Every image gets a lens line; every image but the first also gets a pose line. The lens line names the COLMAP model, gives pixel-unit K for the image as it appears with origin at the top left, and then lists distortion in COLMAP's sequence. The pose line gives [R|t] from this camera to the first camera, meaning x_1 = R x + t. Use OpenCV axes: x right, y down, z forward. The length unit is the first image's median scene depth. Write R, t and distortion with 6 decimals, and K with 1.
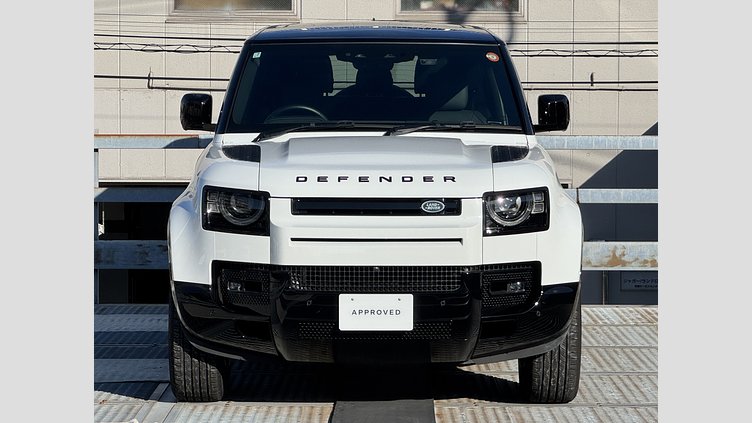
lens RADIAL K [[3155.4, 0, 372.7], [0, 3155.4, 215.5], [0, 0, 1]] dist [0.301611, 0.000000]
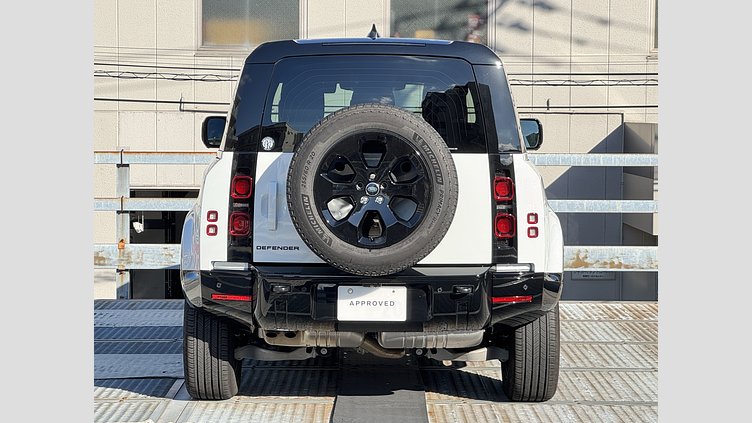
lens RADIAL K [[2107.7, 0, 375.8], [0, 2107.7, 211.4], [0, 0, 1]] dist [0.668613, 0.000000]
pose [[0.999961, 0.002557, 0.008429, -0.004181], [-0.002627, 0.999962, 0.008351, -0.011540], [-0.008408, -0.008372, 0.999930, 0.246502]]
